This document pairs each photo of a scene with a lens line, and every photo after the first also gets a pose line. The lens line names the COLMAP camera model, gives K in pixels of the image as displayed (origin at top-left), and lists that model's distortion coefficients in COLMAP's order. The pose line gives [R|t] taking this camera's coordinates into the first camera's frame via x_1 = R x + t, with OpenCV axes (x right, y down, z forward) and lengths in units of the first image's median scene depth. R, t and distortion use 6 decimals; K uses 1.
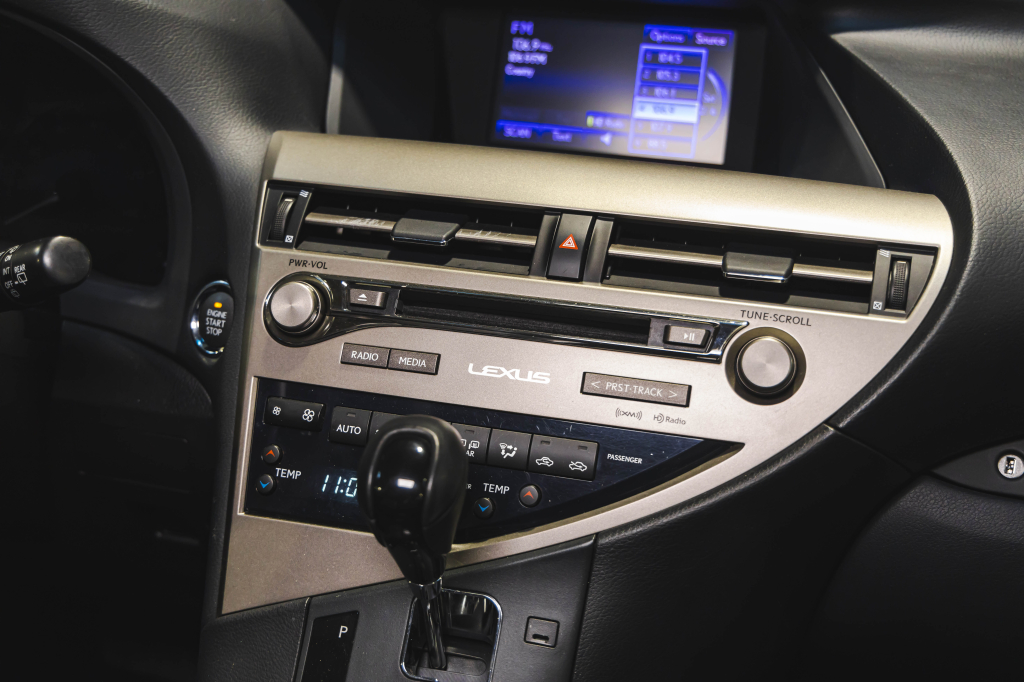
lens RADIAL K [[1345.9, 0, 512.0], [0, 1345.9, 341.0], [0, 0, 1]] dist [-0.012037, -0.056322]
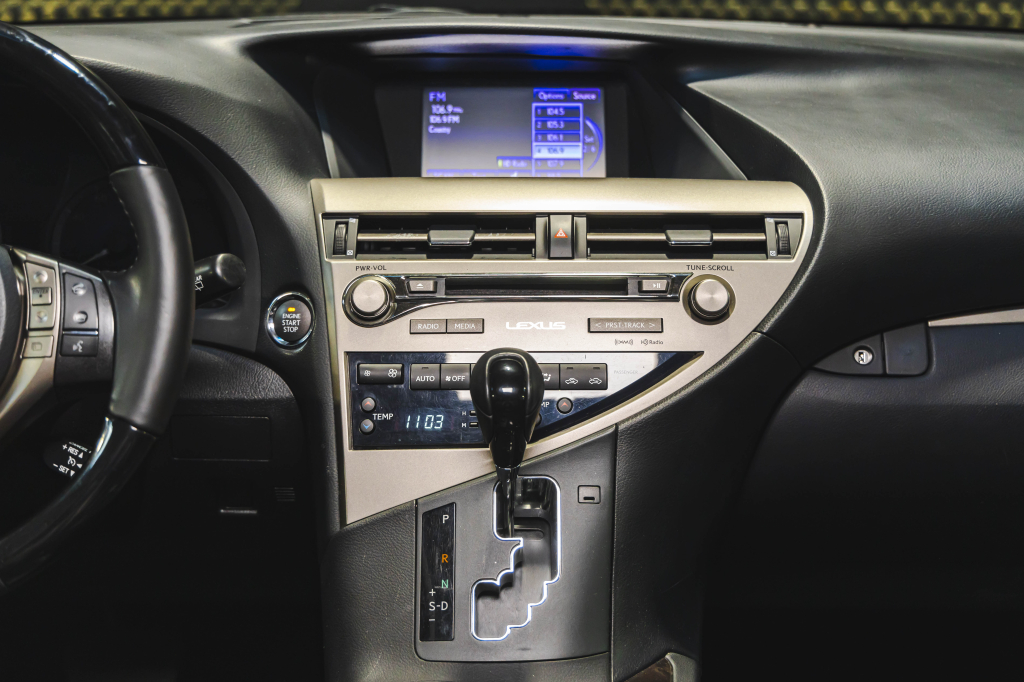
lens RADIAL K [[1468.5, 0, 513.0], [0, 1468.5, 320.4], [0, 0, 1]] dist [-0.010126, -0.046809]
pose [[0.968132, -0.097193, 0.230812, -0.373895], [0.117238, 0.990287, -0.074747, 0.128651], [-0.221305, 0.099425, 0.970123, -0.495860]]
